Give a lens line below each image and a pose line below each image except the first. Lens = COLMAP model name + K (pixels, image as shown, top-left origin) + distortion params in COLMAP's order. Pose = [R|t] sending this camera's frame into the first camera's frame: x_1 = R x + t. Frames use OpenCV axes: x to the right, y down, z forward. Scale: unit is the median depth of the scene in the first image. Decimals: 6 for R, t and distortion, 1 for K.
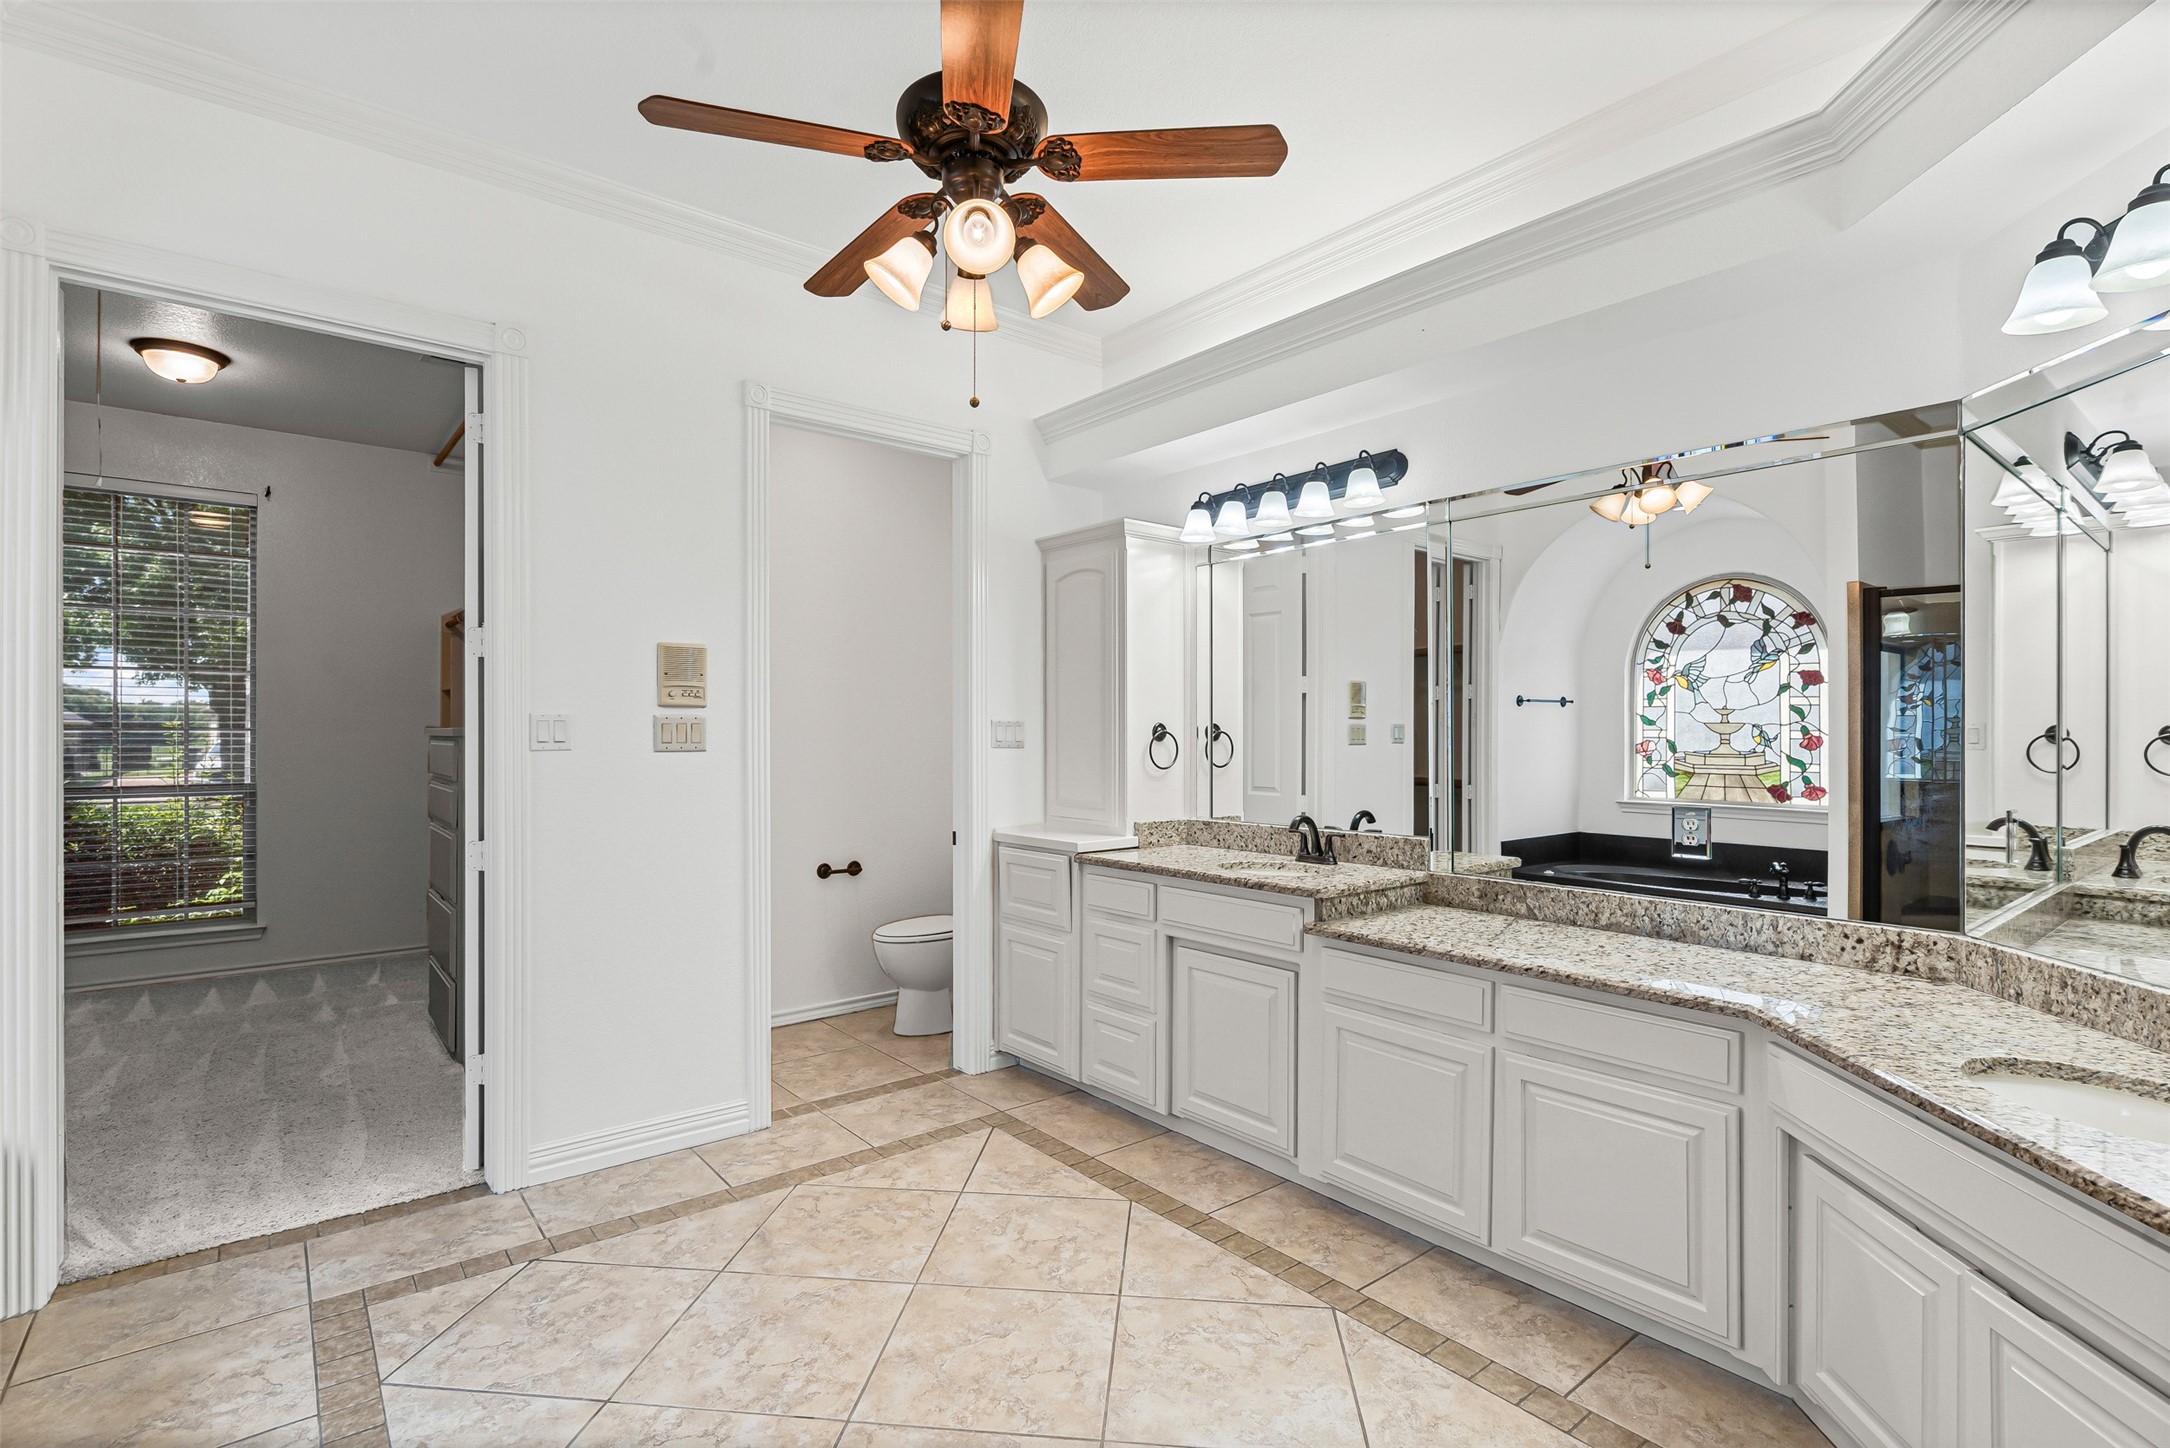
lens RADIAL K [[1013.2, 0, 1085.5], [0, 1013.2, 731.8], [0, 0, 1]] dist [-0.003487, 0.001333]
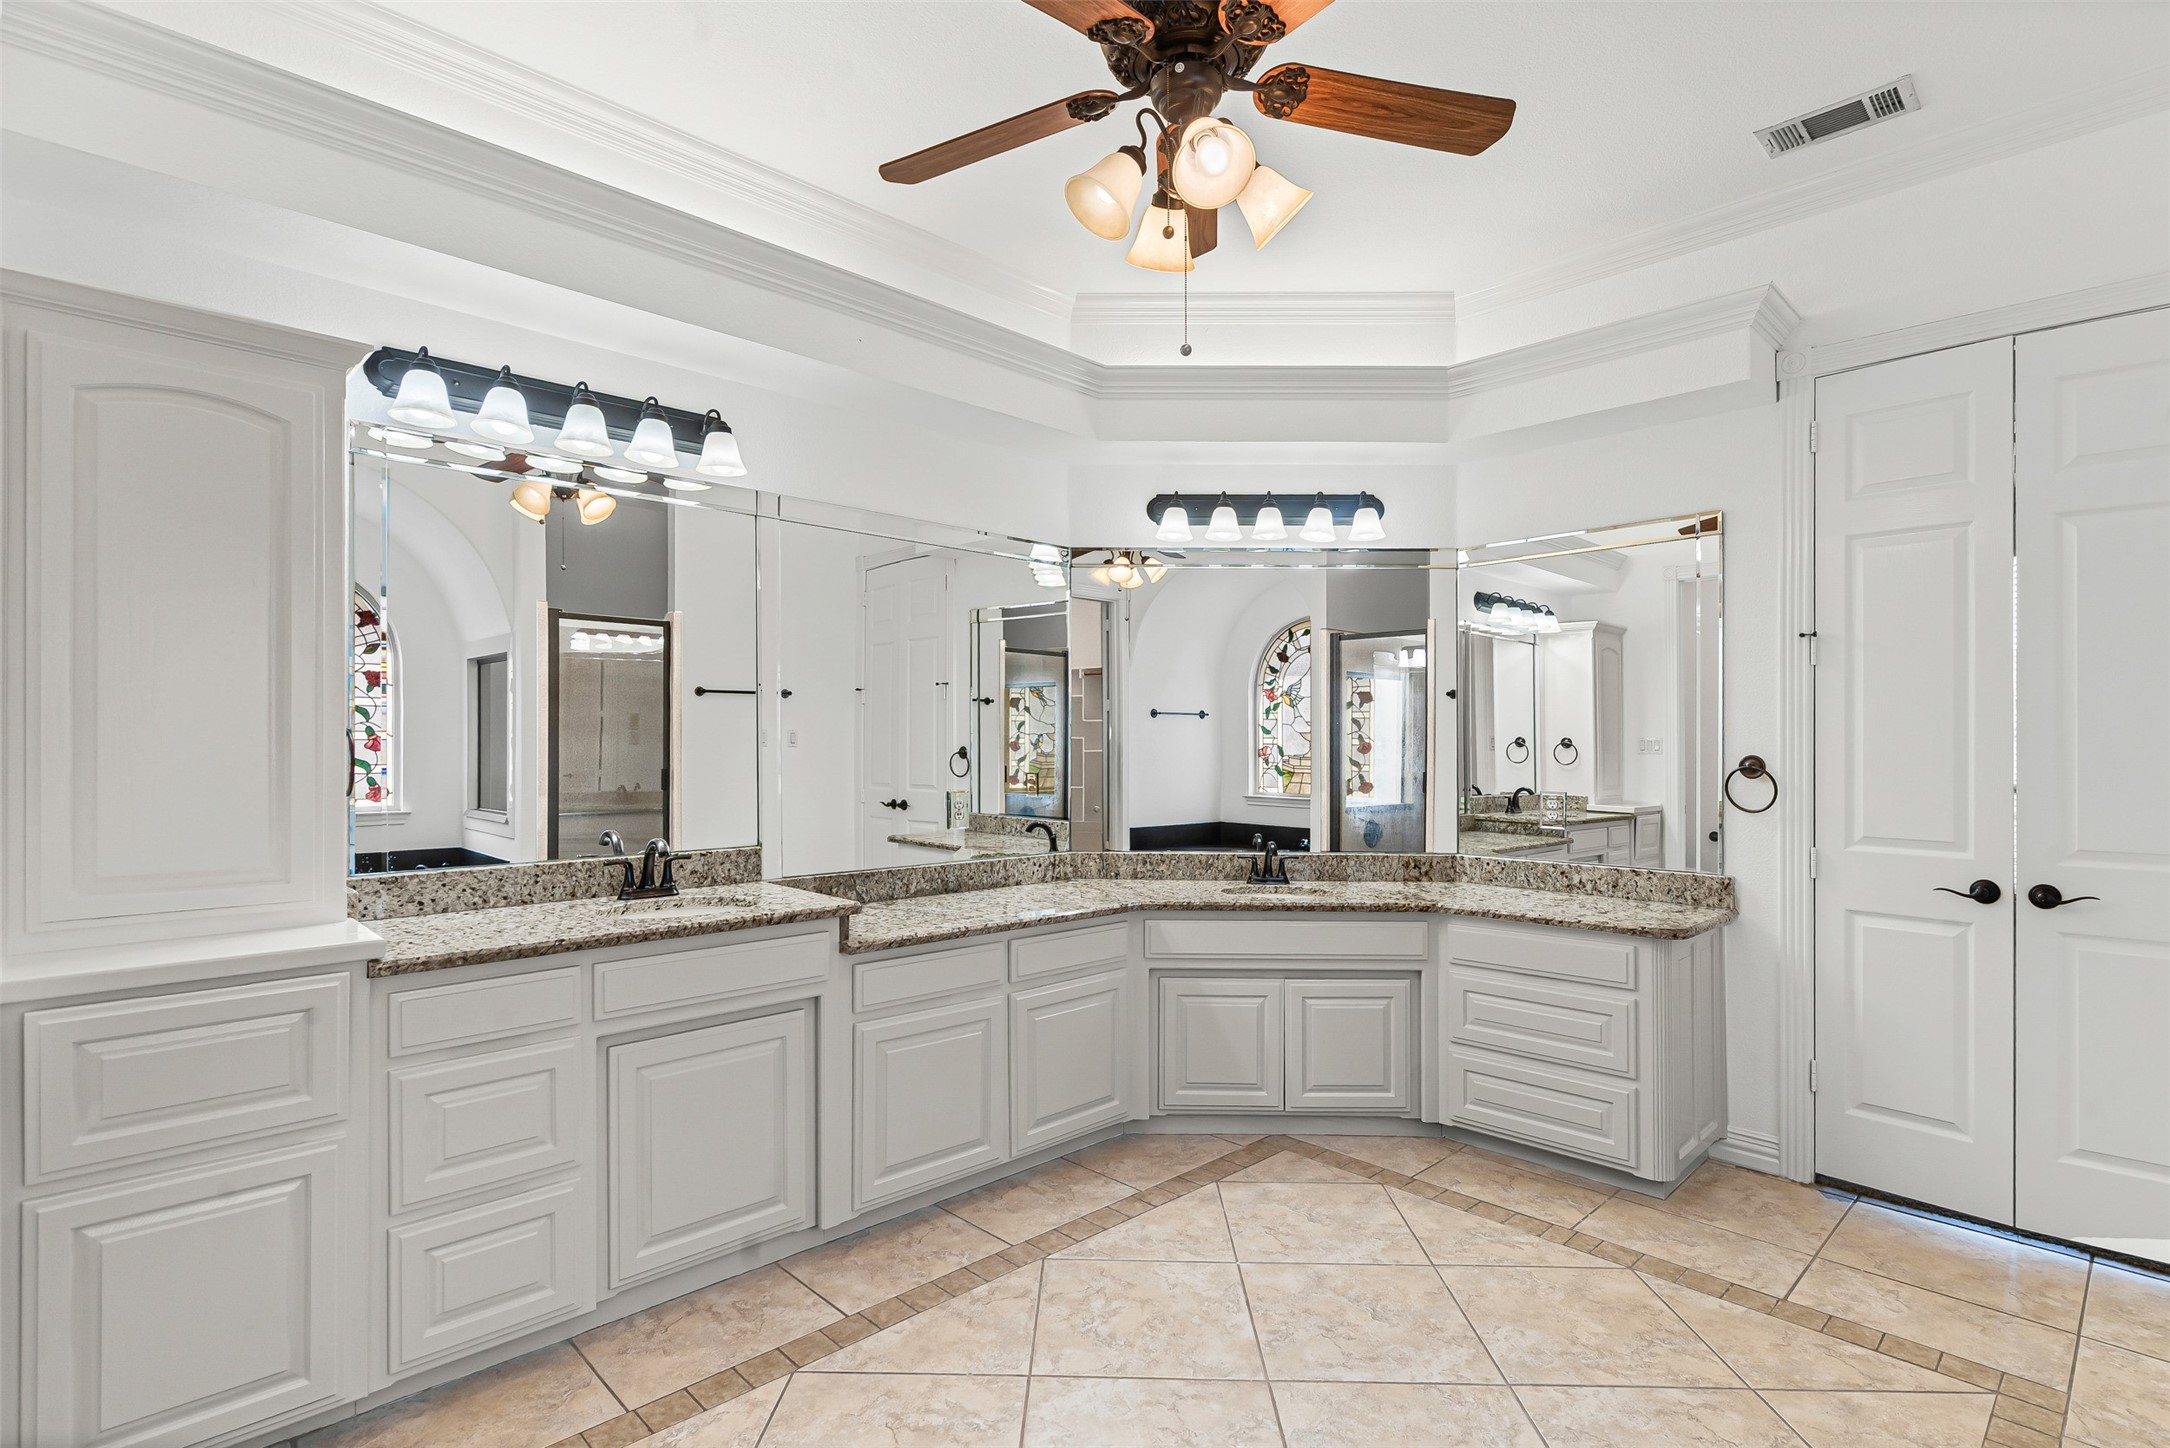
lens RADIAL K [[1013.2, 0, 1085.5], [0, 1013.2, 731.8], [0, 0, 1]] dist [-0.003487, 0.001333]
pose [[-0.061292, 0.006890, 0.998096, -0.650296], [-0.006050, 0.999955, -0.007274, 0.002674], [-0.998102, -0.006484, -0.061248, 0.773594]]
